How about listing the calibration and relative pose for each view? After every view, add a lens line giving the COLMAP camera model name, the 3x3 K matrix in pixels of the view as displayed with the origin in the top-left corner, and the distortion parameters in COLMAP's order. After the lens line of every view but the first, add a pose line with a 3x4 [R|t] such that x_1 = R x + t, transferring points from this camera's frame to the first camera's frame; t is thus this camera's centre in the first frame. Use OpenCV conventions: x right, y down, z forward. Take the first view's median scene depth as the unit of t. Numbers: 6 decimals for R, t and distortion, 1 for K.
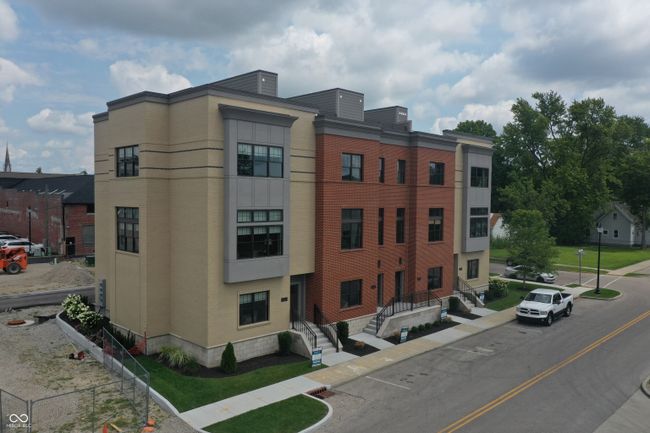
lens RADIAL K [[513.7, 0, 324.7], [0, 513.7, 218.6], [0, 0, 1]] dist [-0.000339, -0.005990]
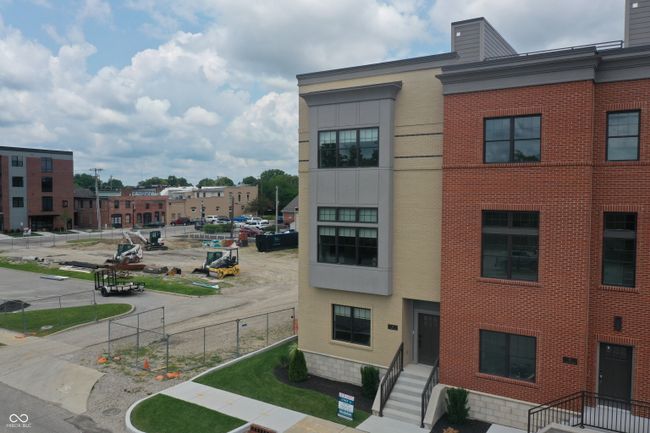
lens RADIAL K [[514.0, 0, 326.5], [0, 514.0, 218.8], [0, 0, 1]] dist [-0.007470, 0.002102]
pose [[0.219219, 0.035611, -0.975026, 0.652577], [-0.041636, 0.998765, 0.027116, -0.019173], [0.974787, 0.034652, 0.220430, 0.756173]]
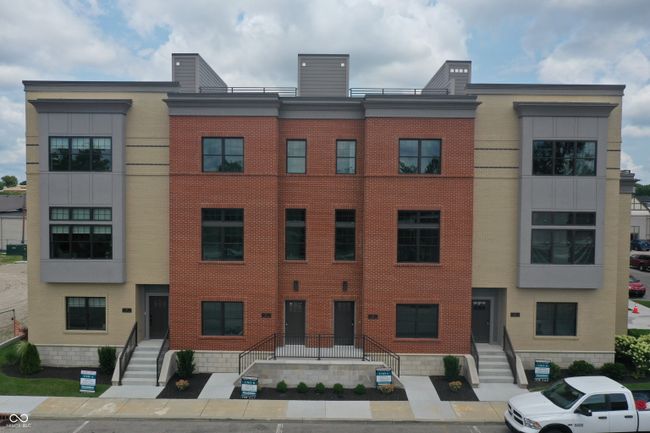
lens RADIAL K [[515.6, 0, 325.5], [0, 515.6, 218.1], [0, 0, 1]] dist [-0.007622, -0.000357]
pose [[0.699395, 0.018010, -0.714509, 0.808230], [-0.029501, 0.999558, -0.003683, -0.006953], [0.714127, 0.023655, 0.699617, 0.643748]]
